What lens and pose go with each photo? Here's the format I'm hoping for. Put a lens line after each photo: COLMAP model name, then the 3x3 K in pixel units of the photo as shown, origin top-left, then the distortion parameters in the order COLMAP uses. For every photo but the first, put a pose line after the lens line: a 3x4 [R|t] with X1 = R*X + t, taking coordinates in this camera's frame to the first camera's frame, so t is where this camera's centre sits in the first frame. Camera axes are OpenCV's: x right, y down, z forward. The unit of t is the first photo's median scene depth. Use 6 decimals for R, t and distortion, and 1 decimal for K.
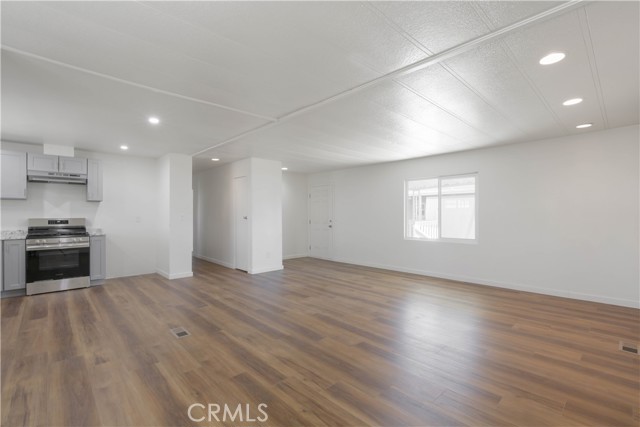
lens RADIAL K [[297.1, 0, 320.2], [0, 297.1, 214.8], [0, 0, 1]] dist [-0.020945, -0.000788]
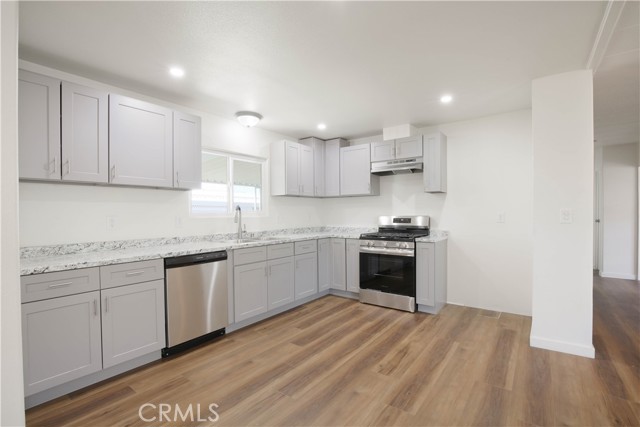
lens RADIAL K [[297.1, 0, 320.5], [0, 297.1, 215.8], [0, 0, 1]] dist [-0.020945, -0.000788]
pose [[0.174333, 0.008631, -0.984649, -0.119520], [0.012268, 0.999865, 0.010936, -0.000458], [0.984610, -0.013987, 0.174203, 0.654195]]
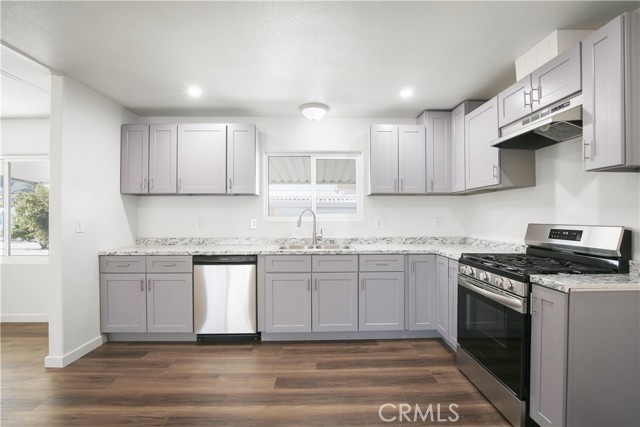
lens RADIAL K [[297.1, 0, 339.3], [0, 297.1, 215.6], [0, 0, 1]] dist [-0.020945, -0.000788]
pose [[-0.664147, -0.000538, -0.747602, -0.413289], [0.005253, 0.999972, -0.005385, 0.000030], [0.747584, -0.007504, -0.664125, 1.079882]]
